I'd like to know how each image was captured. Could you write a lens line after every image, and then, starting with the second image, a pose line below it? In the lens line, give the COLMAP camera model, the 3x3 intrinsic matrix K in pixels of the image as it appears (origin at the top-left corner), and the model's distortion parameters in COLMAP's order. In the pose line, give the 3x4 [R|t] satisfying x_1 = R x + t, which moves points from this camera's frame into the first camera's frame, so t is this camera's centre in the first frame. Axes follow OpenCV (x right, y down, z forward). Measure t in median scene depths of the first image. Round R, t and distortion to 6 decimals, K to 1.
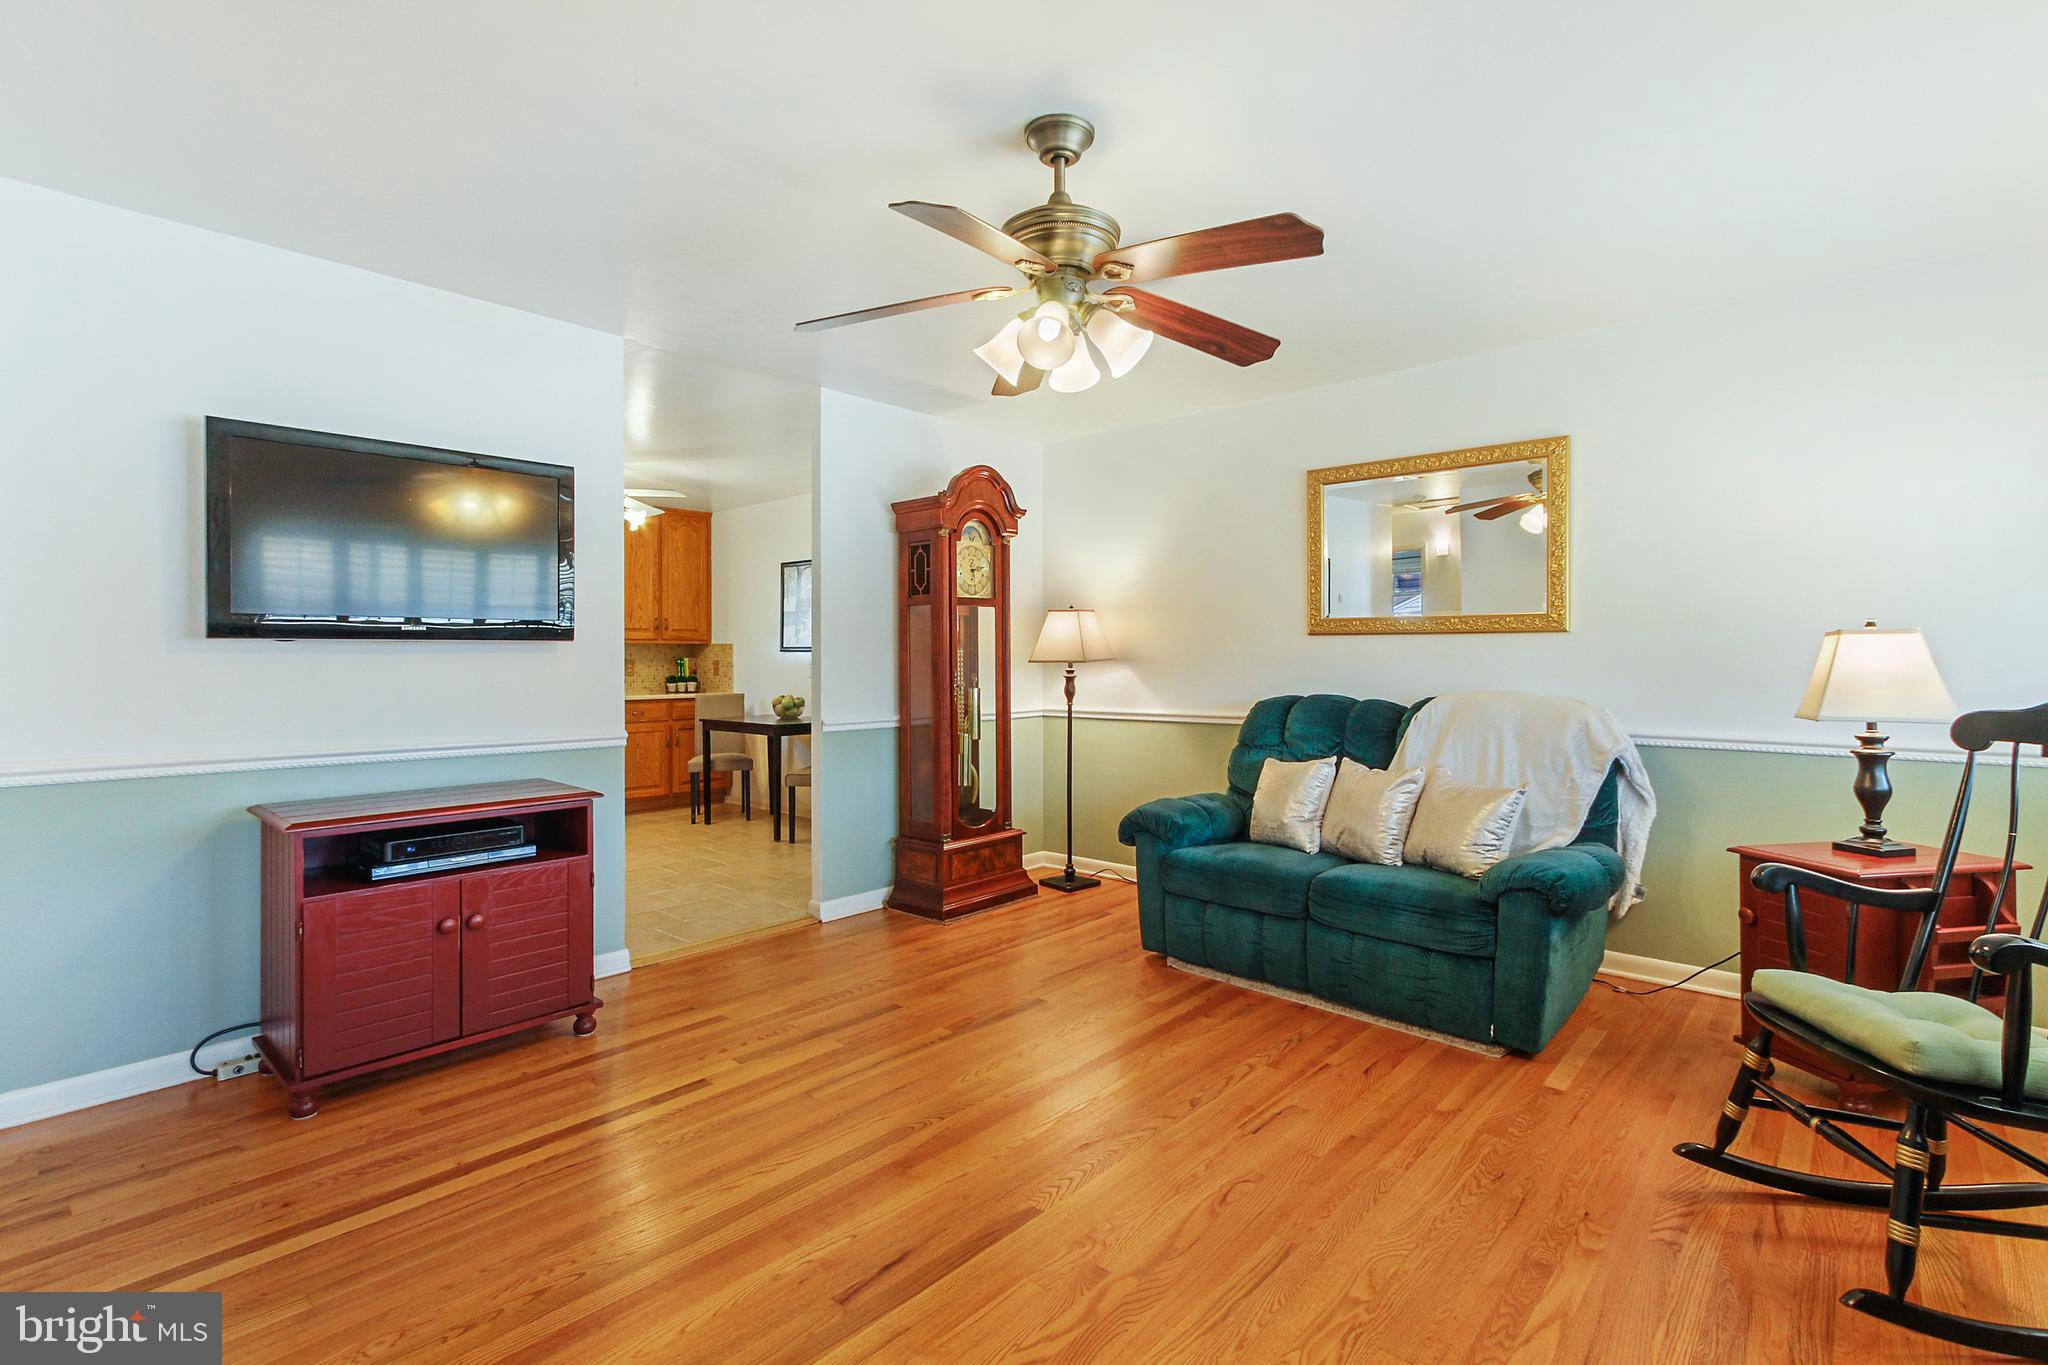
lens RADIAL K [[938.7, 0, 1011.0], [0, 938.7, 656.8], [0, 0, 1]] dist [-0.000175, 0.002306]
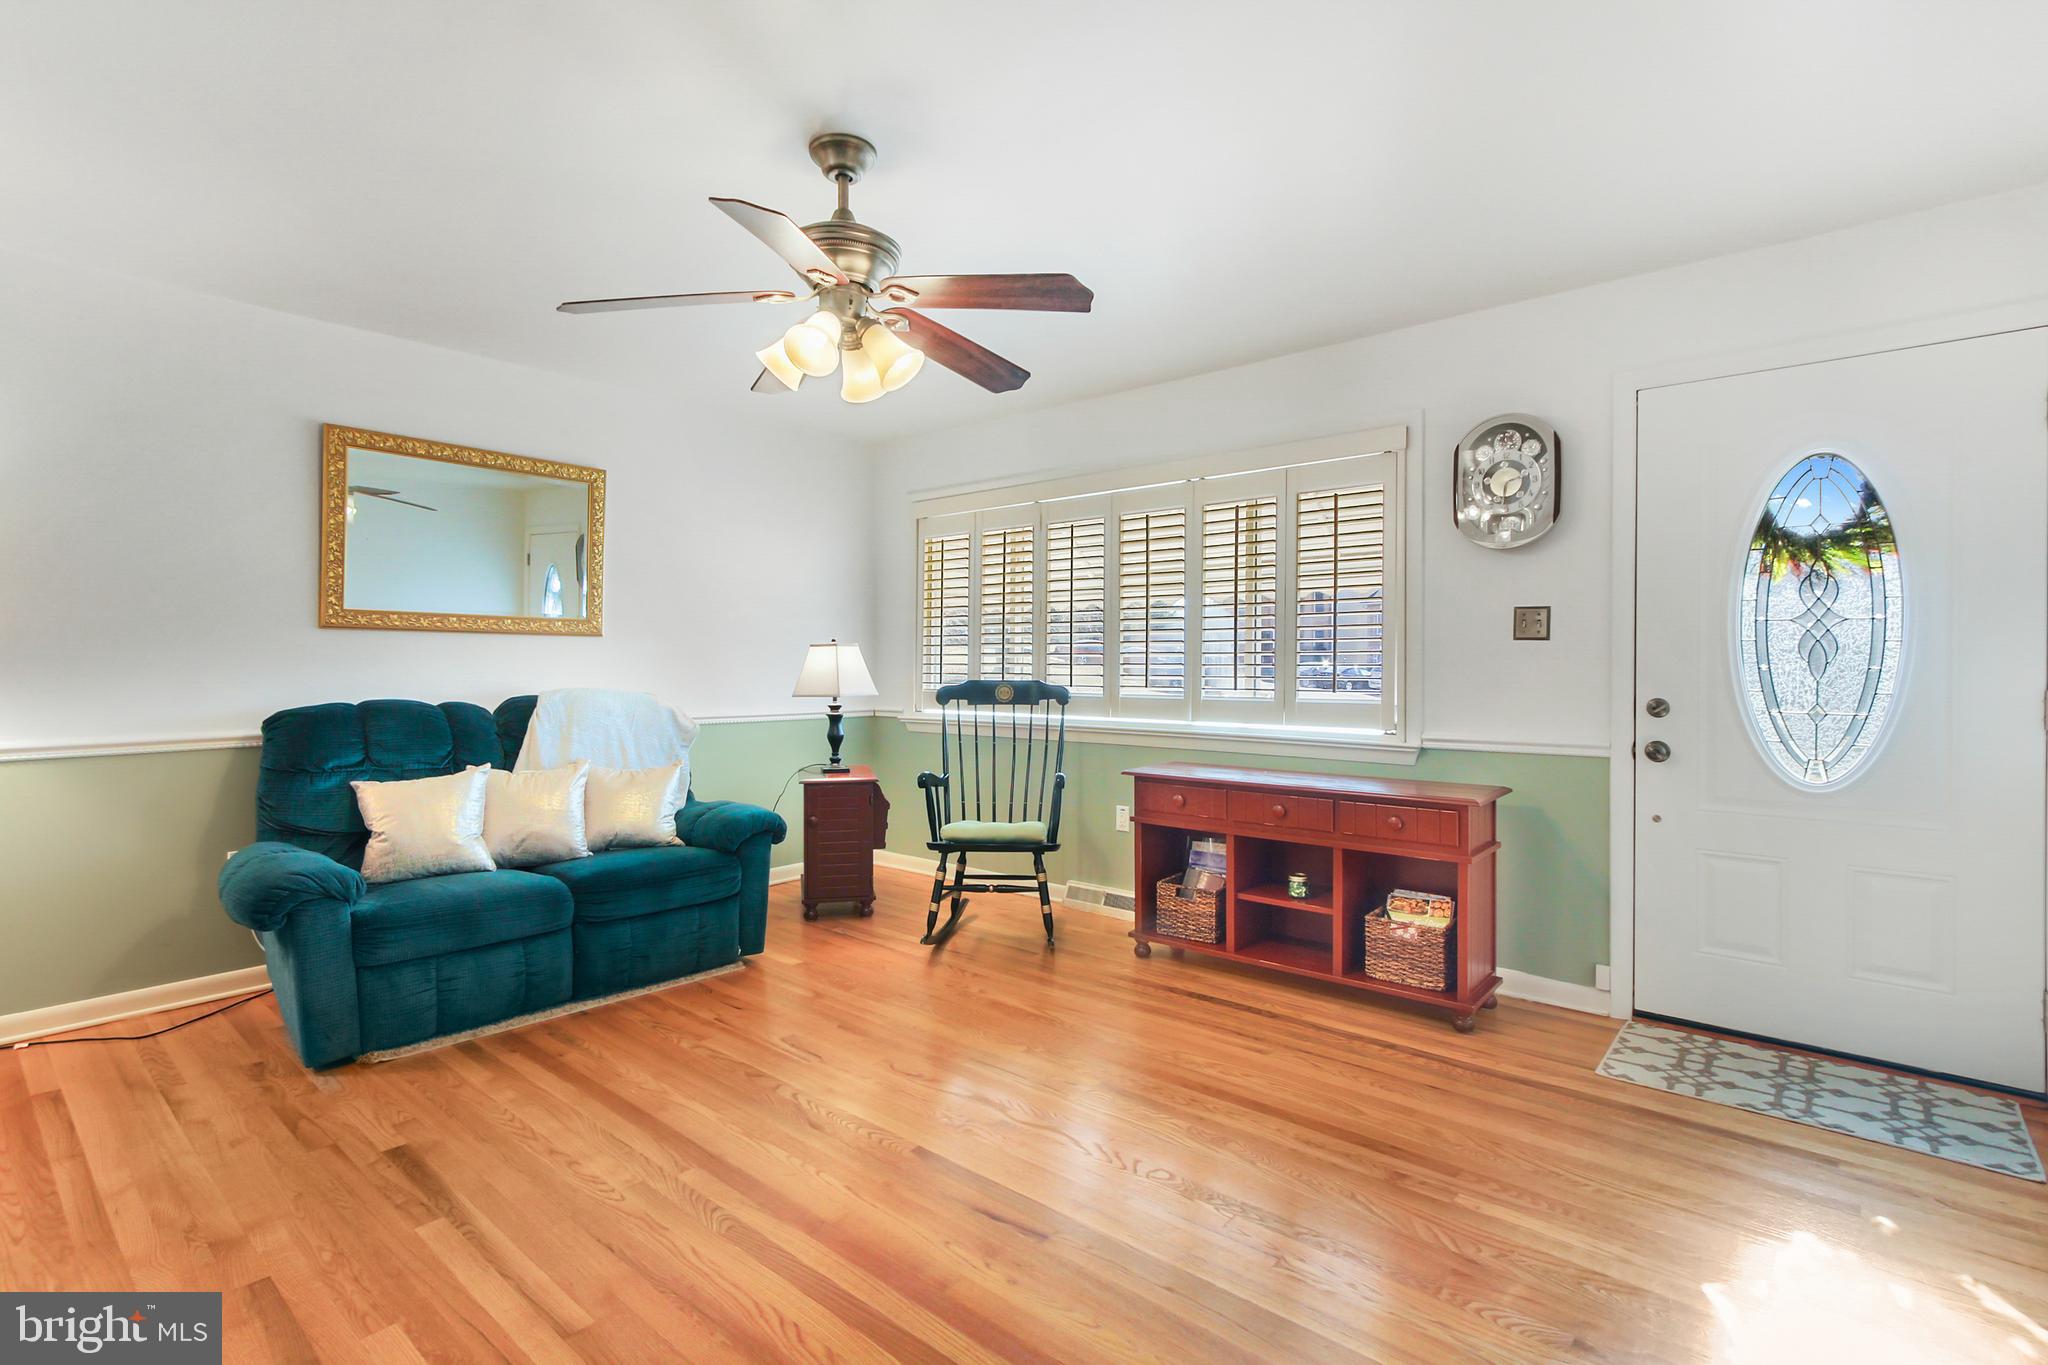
lens RADIAL K [[938.7, 0, 1040.1], [0, 938.7, 666.5], [0, 0, 1]] dist [-0.000175, 0.002306]
pose [[-0.038308, -0.001297, 0.999265, -0.461383], [-0.005741, 0.999983, 0.001078, 0.005137], [-0.999249, -0.005696, -0.038315, 0.378914]]
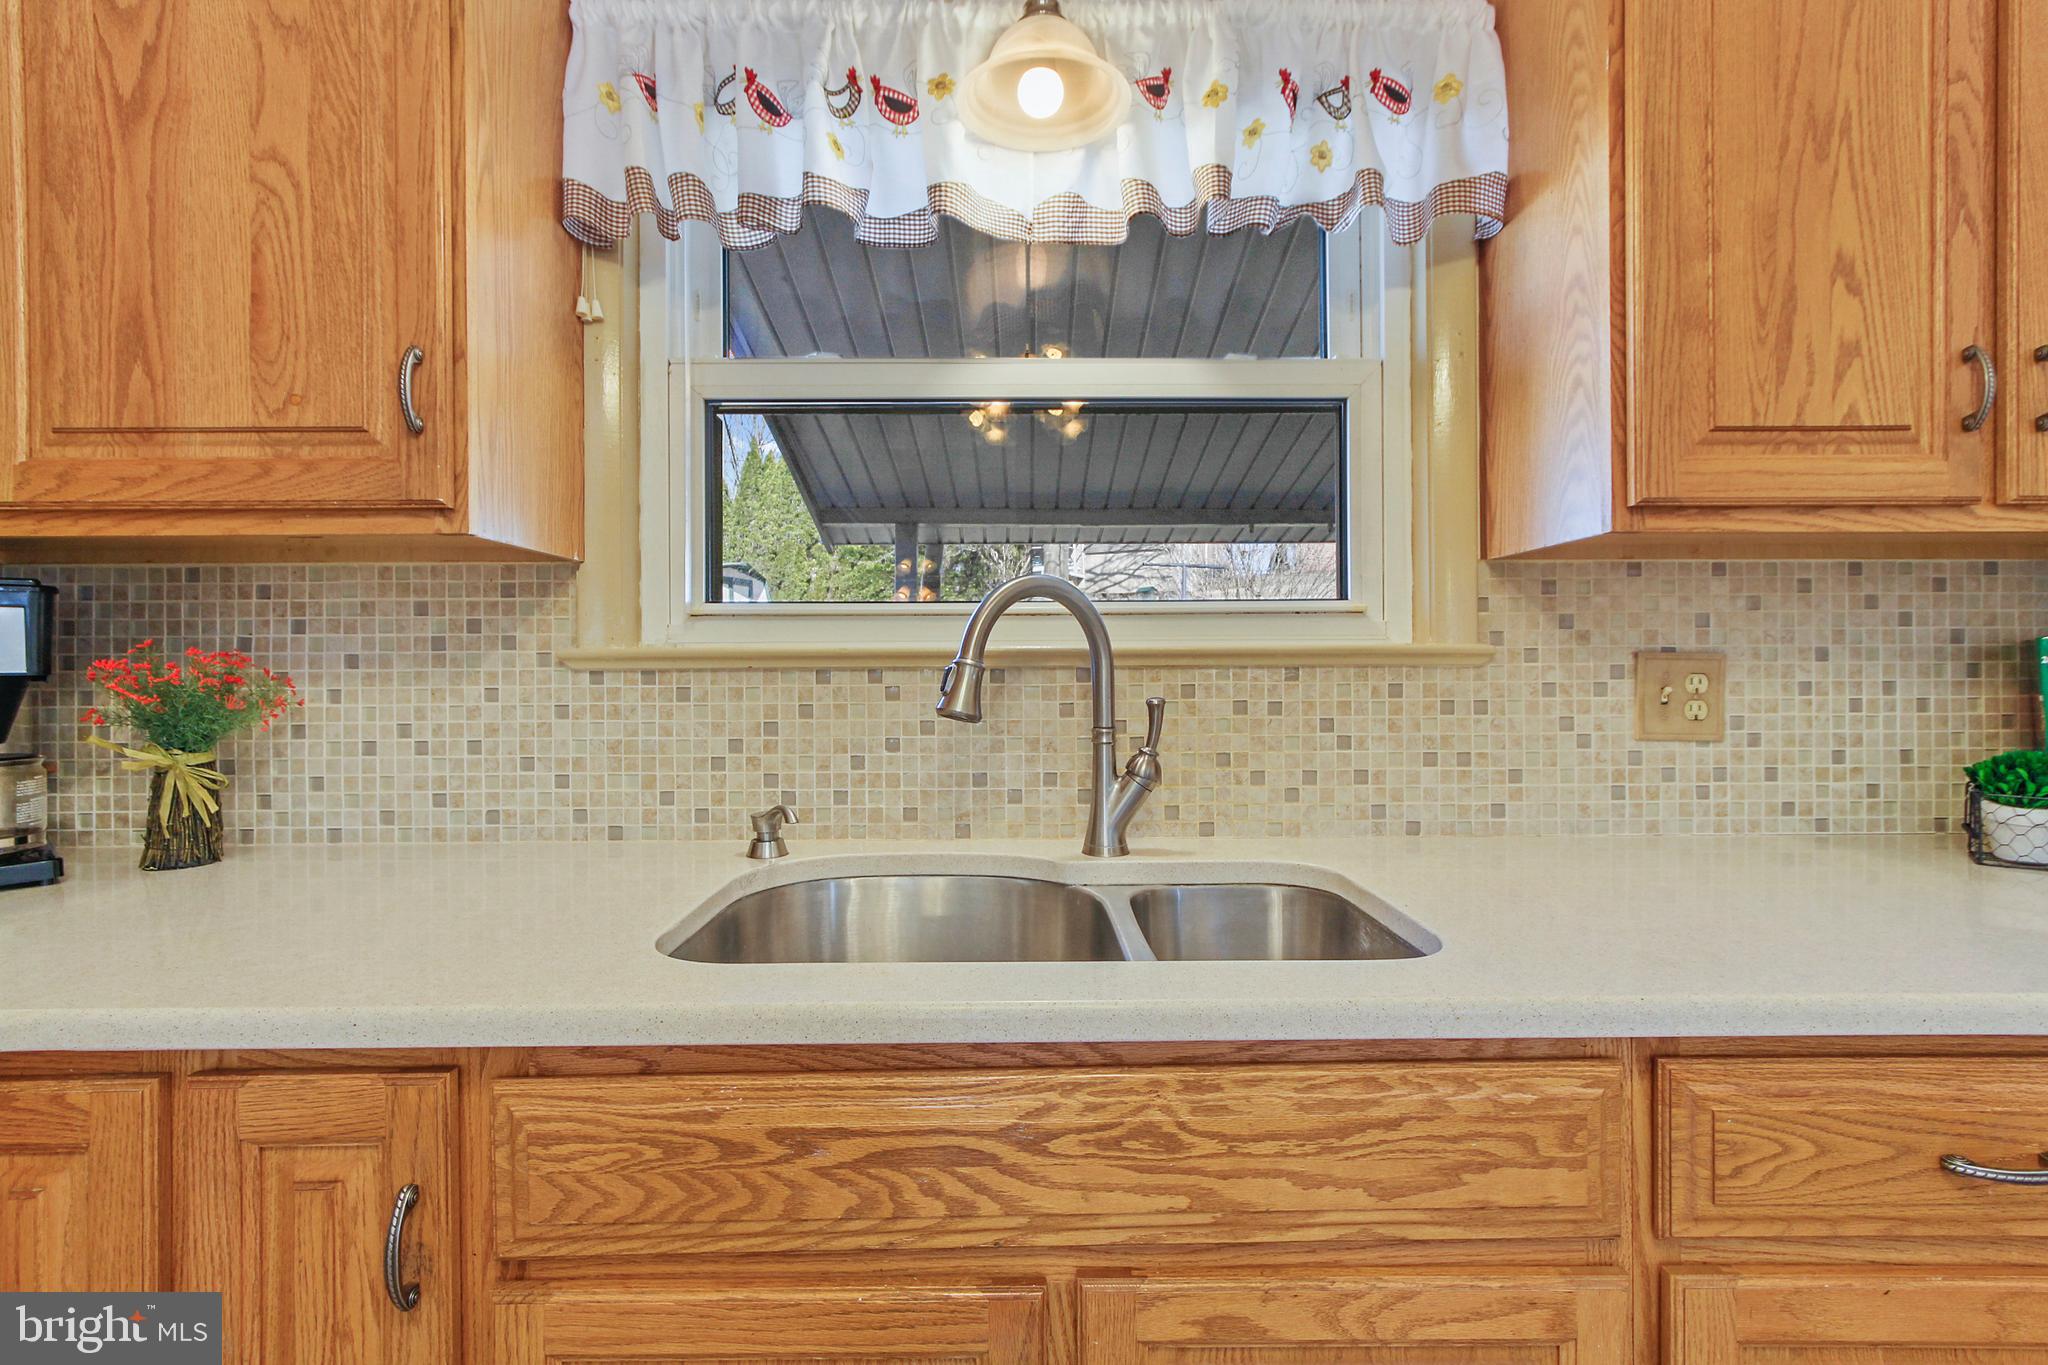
lens RADIAL K [[938.7, 0, 1024.3], [0, 938.7, 661.4], [0, 0, 1]] dist [-0.000175, 0.002306]
pose [[0.688663, -0.001267, -0.725080, -0.611142], [0.006635, 0.999968, 0.004555, 0.005962], [0.725051, -0.007948, 0.688649, 1.314238]]
